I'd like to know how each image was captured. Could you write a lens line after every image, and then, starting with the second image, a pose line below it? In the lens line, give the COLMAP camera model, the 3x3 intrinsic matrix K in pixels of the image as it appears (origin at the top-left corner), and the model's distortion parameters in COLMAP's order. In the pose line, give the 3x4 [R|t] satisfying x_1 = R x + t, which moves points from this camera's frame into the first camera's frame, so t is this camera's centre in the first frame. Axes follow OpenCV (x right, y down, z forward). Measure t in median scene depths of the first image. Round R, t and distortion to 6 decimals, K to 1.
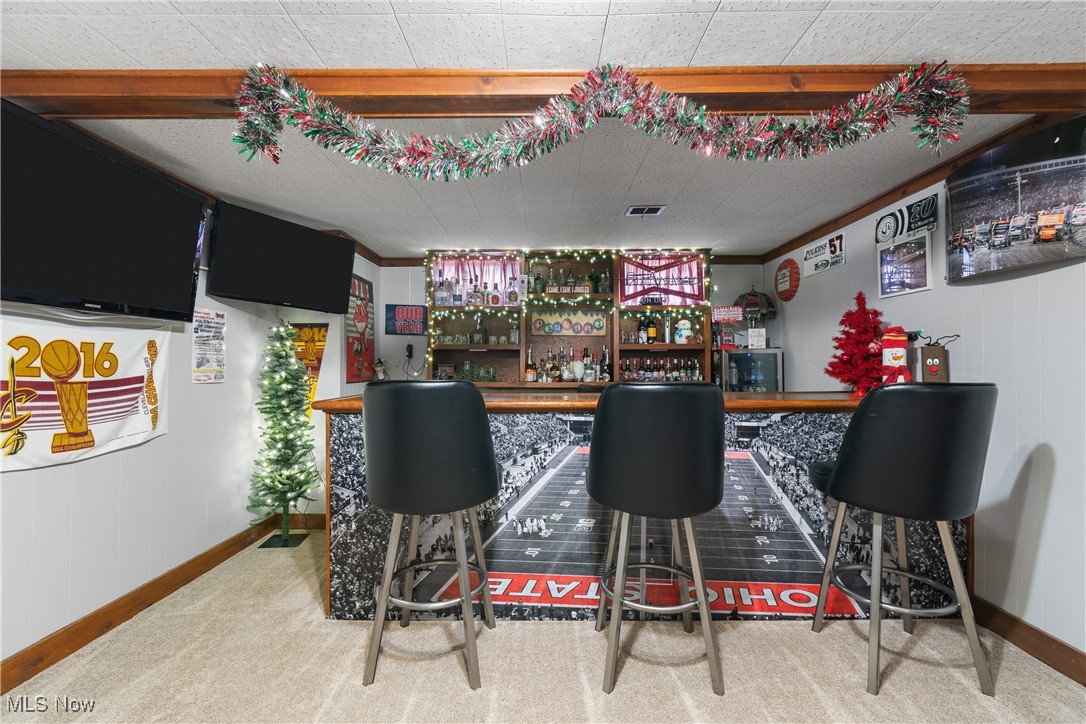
lens RADIAL K [[477.2, 0, 542.4], [0, 477.2, 361.6], [0, 0, 1]] dist [0.006845, -0.003374]
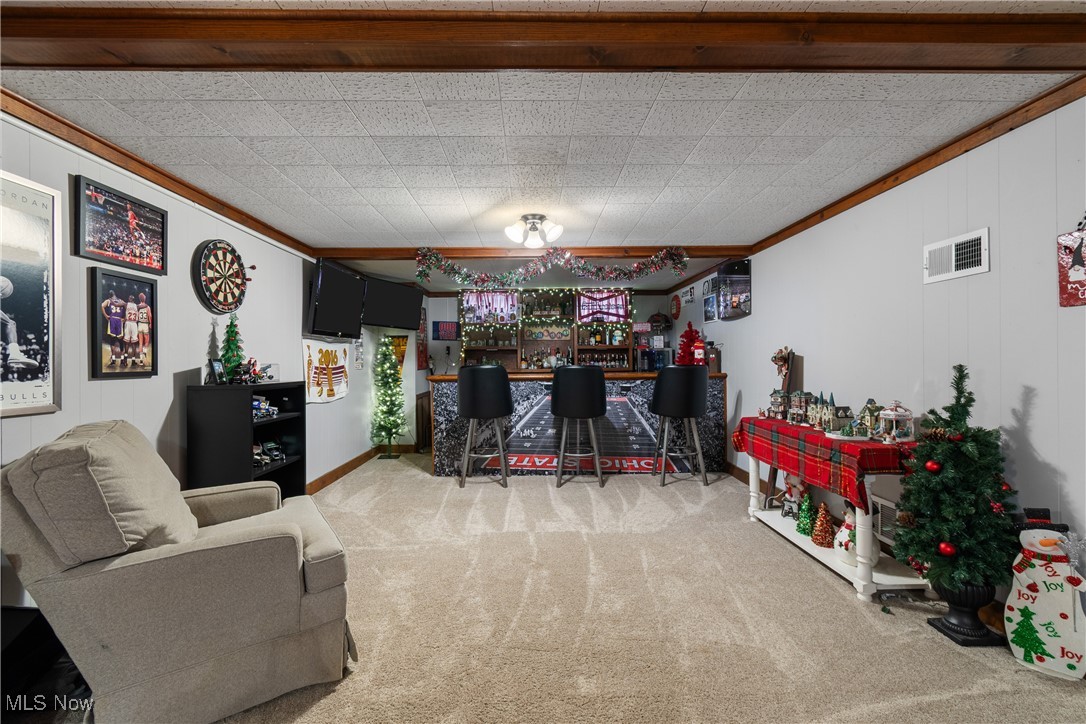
lens RADIAL K [[477.2, 0, 541.3], [0, 477.2, 358.9], [0, 0, 1]] dist [0.006845, -0.003374]
pose [[0.999729, -0.006930, 0.022204, -0.002149], [0.006716, 0.999931, 0.009663, -0.009378], [-0.022269, -0.009511, 0.999707, -0.825231]]
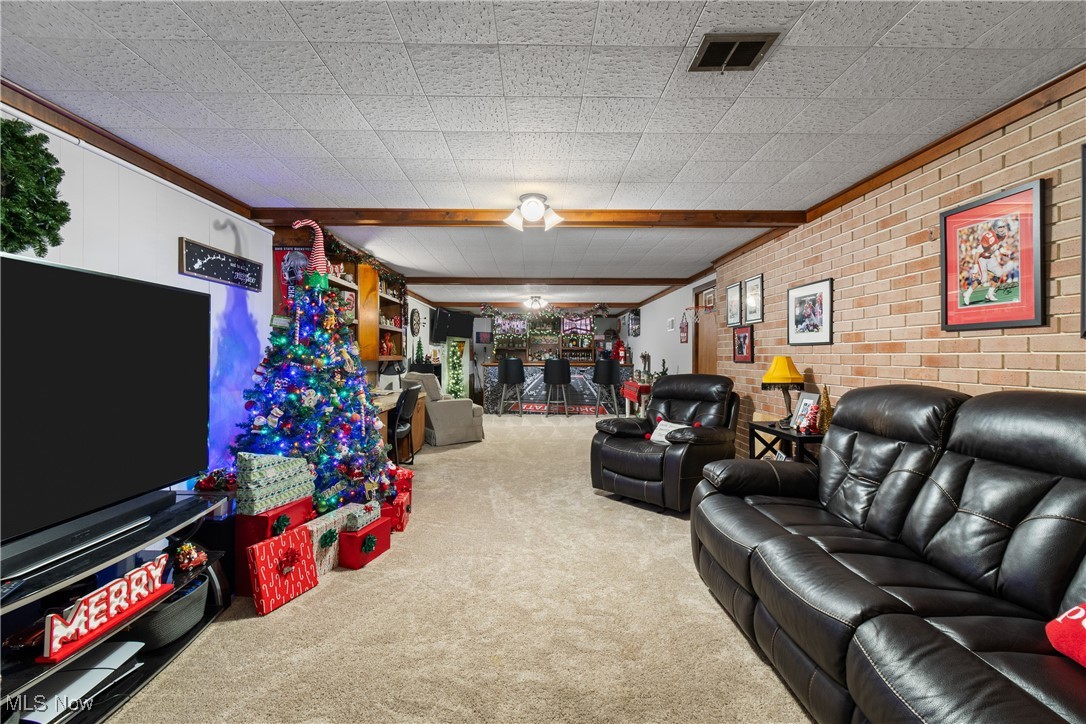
lens RADIAL K [[477.2, 0, 541.6], [0, 477.2, 356.1], [0, 0, 1]] dist [0.006845, -0.003374]
pose [[0.999907, 0.005287, 0.012544, 0.008340], [-0.005454, 0.999897, 0.013309, -0.029657], [-0.012473, -0.013376, 0.999833, -2.299931]]
